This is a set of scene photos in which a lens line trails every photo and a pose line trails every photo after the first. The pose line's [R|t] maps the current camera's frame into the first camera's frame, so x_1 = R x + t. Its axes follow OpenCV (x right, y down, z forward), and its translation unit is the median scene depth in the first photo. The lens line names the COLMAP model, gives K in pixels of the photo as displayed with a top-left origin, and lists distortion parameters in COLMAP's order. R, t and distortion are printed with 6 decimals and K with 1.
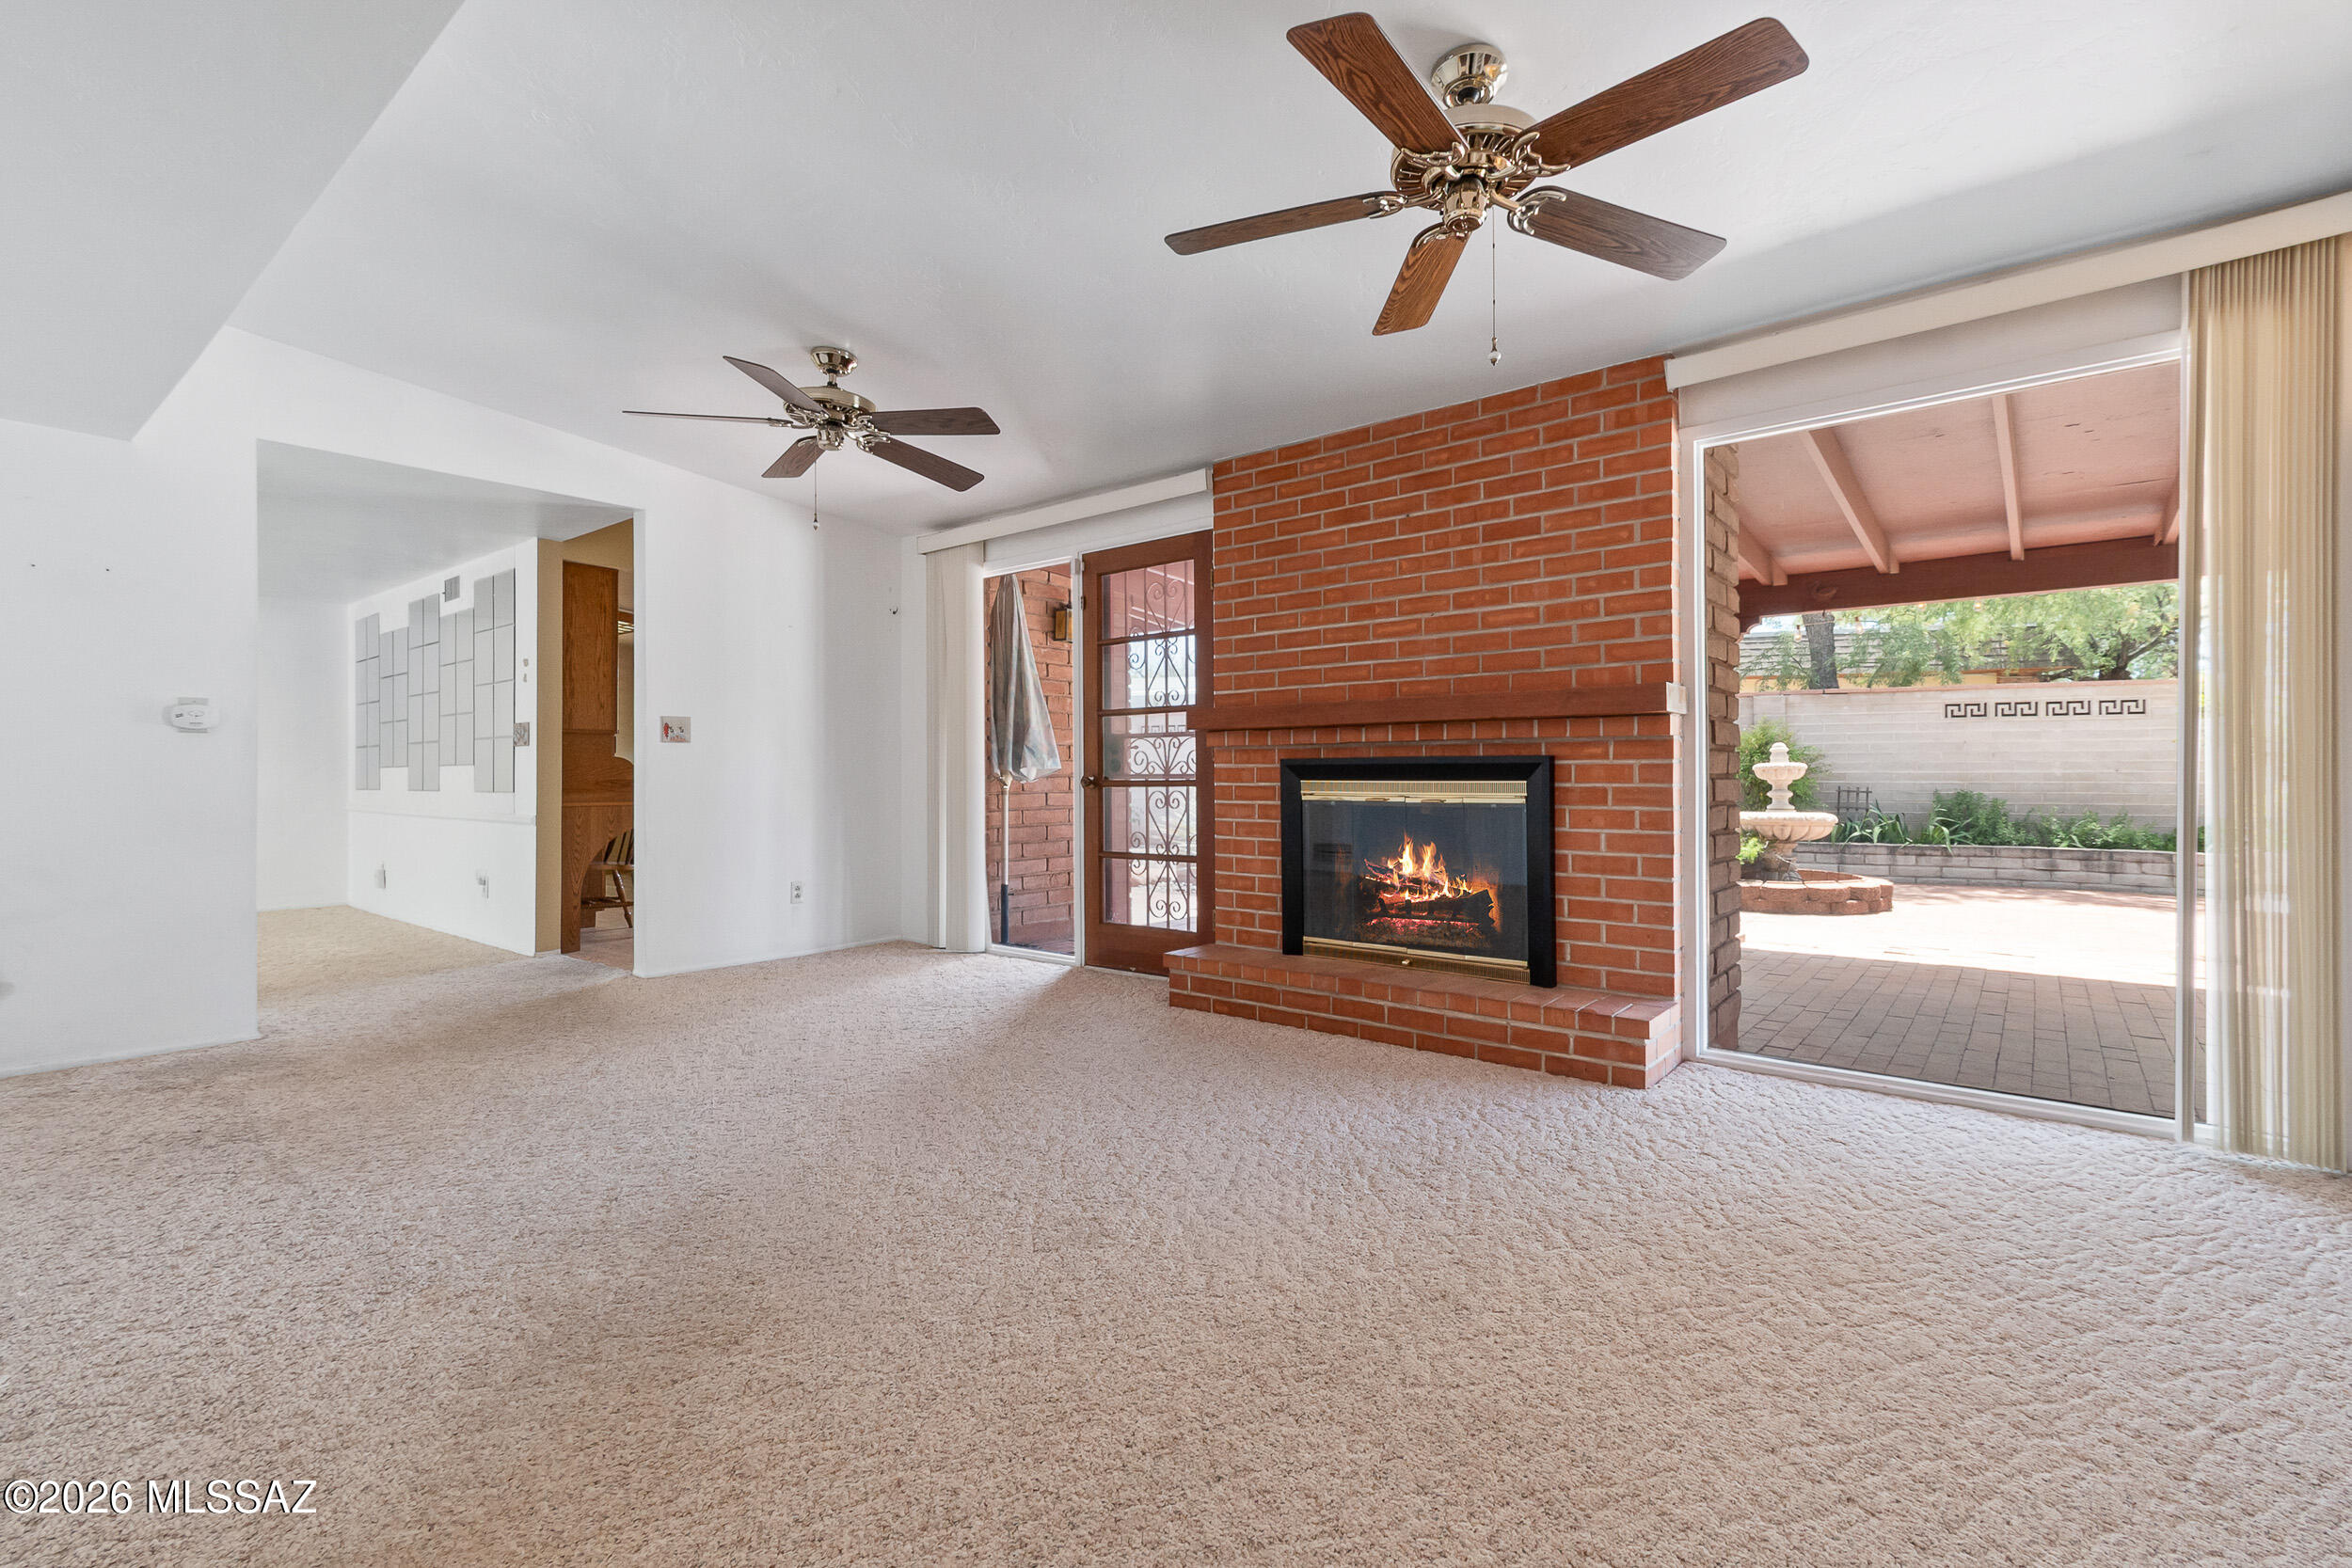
lens RADIAL K [[1057.8, 0, 1169.6], [0, 1057.8, 766.0], [0, 0, 1]] dist [0.001561, 0.000131]
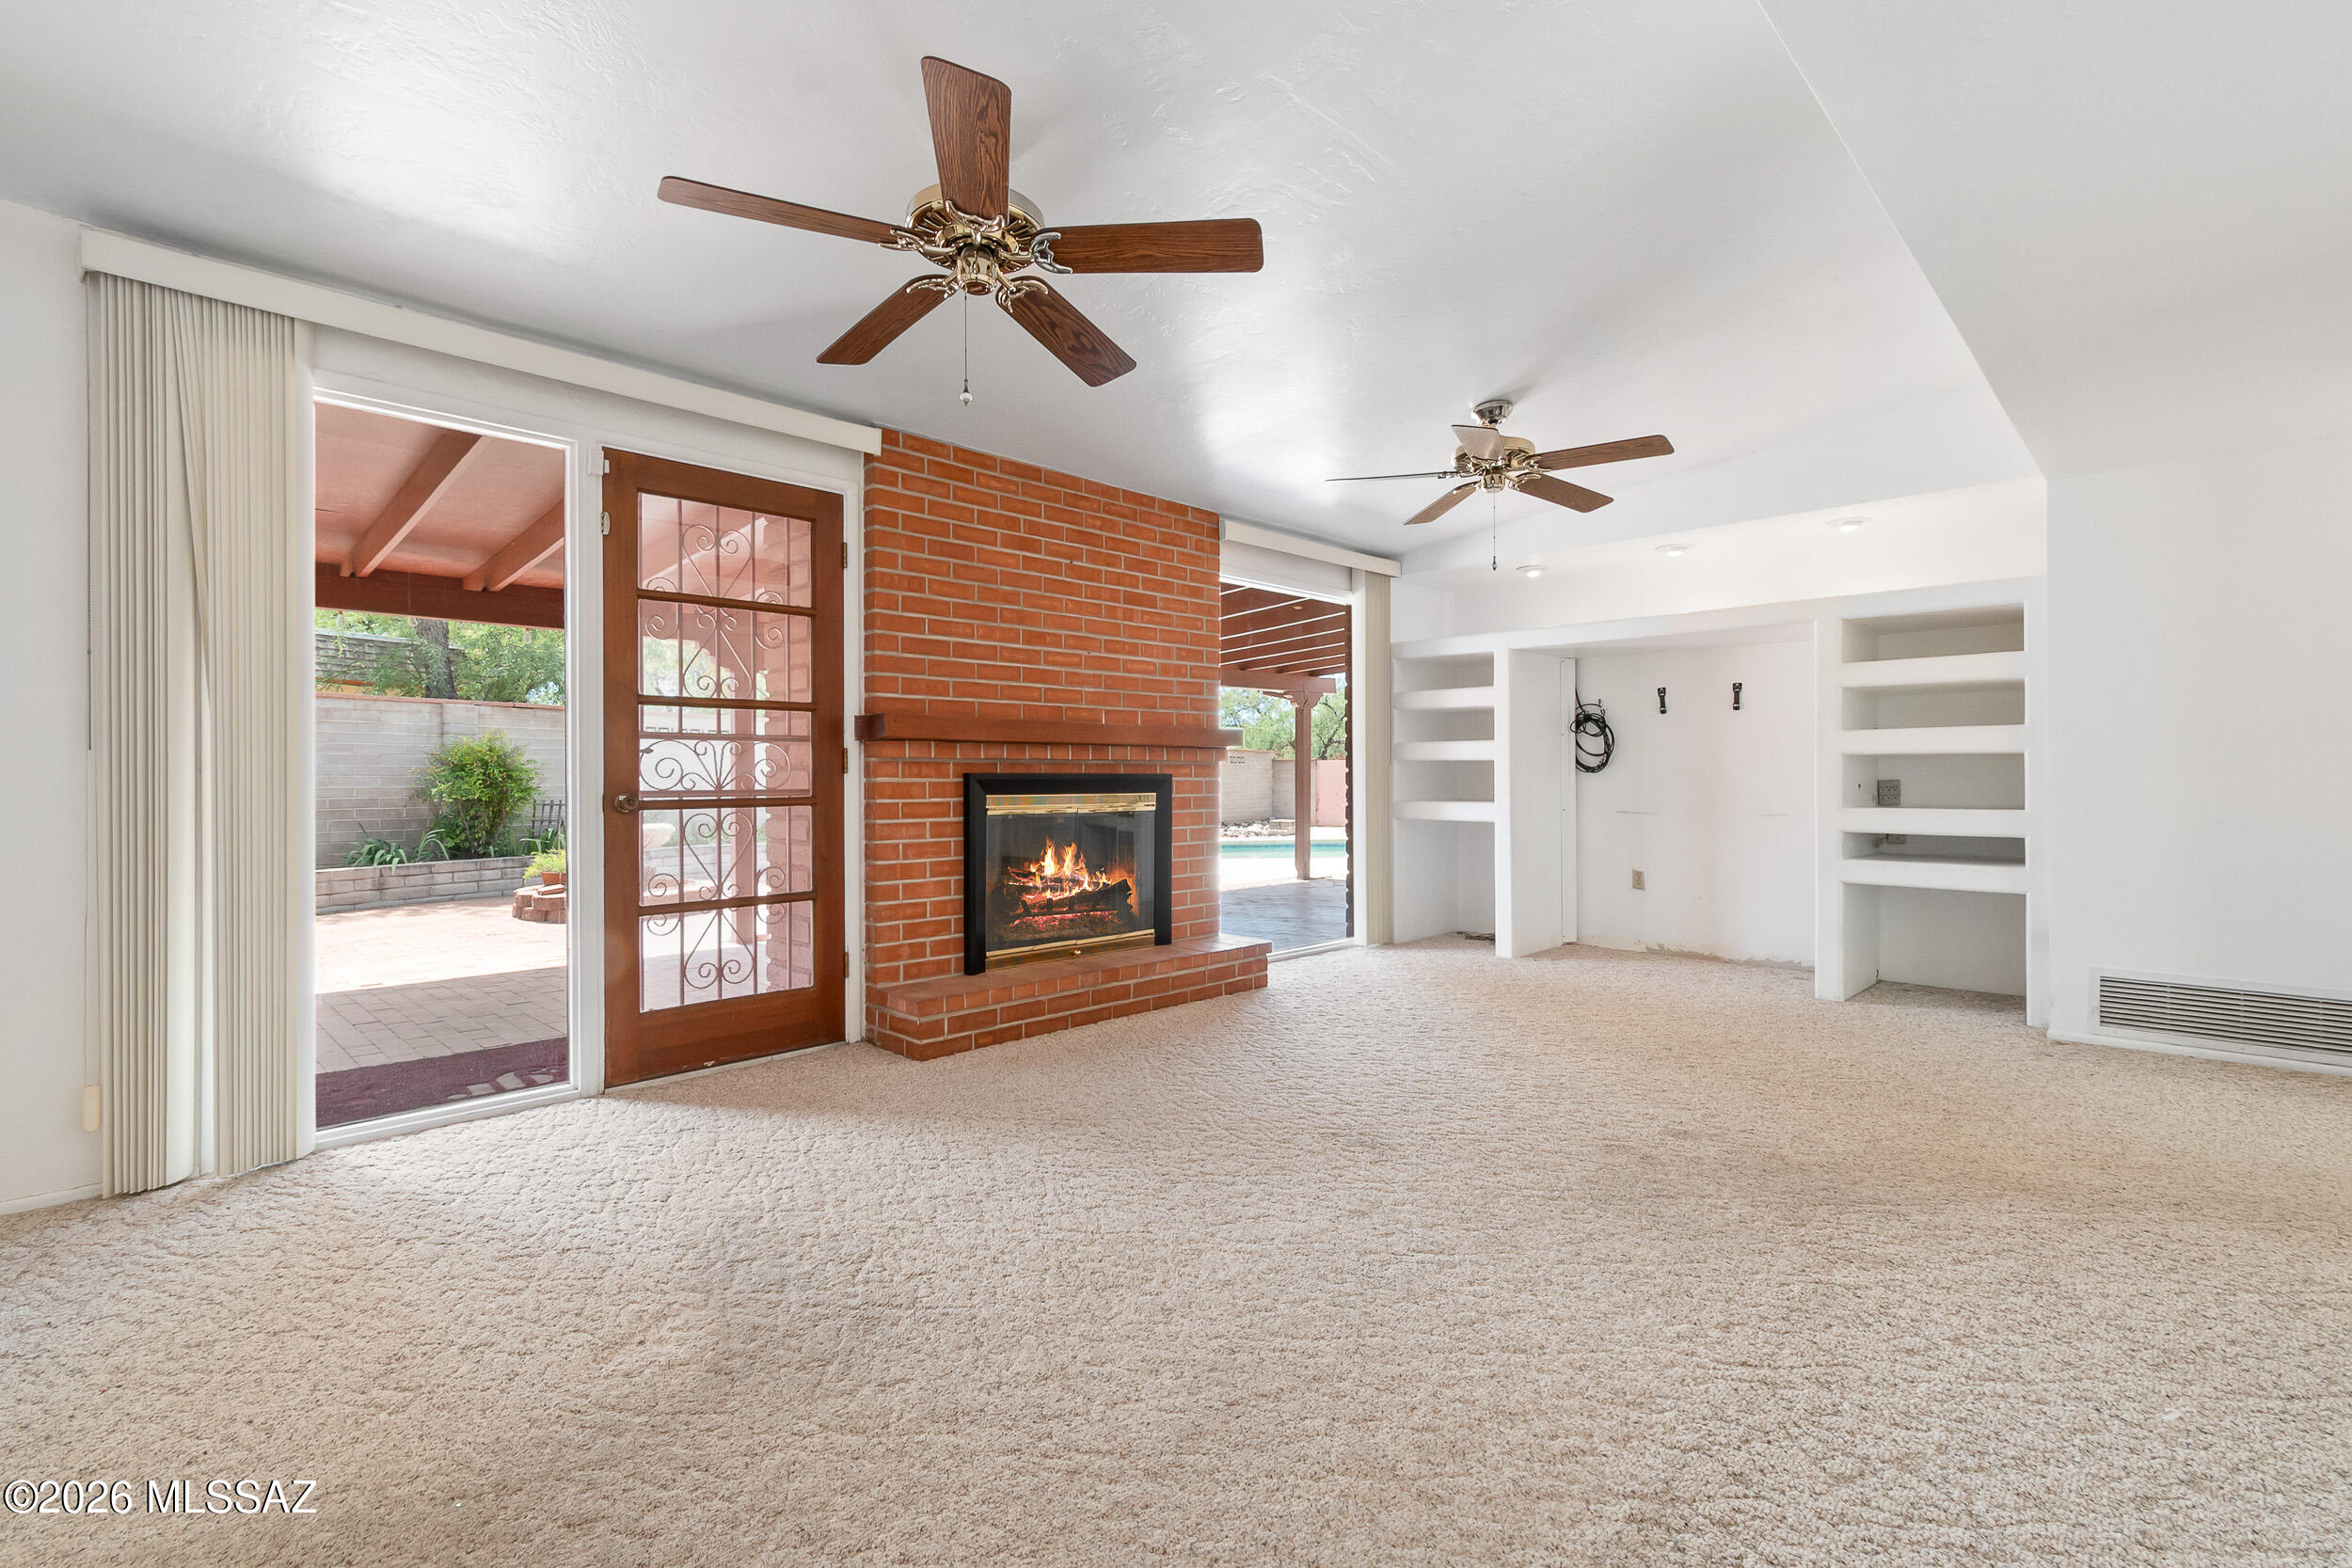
lens RADIAL K [[1069.4, 0, 1197.0], [0, 1069.4, 777.7], [0, 0, 1]] dist [0.000708, -0.000012]
pose [[0.074889, 0.005338, 0.997178, -0.886479], [-0.004110, 0.999979, -0.005044, 0.001496], [-0.997183, -0.003721, 0.074909, 0.751716]]
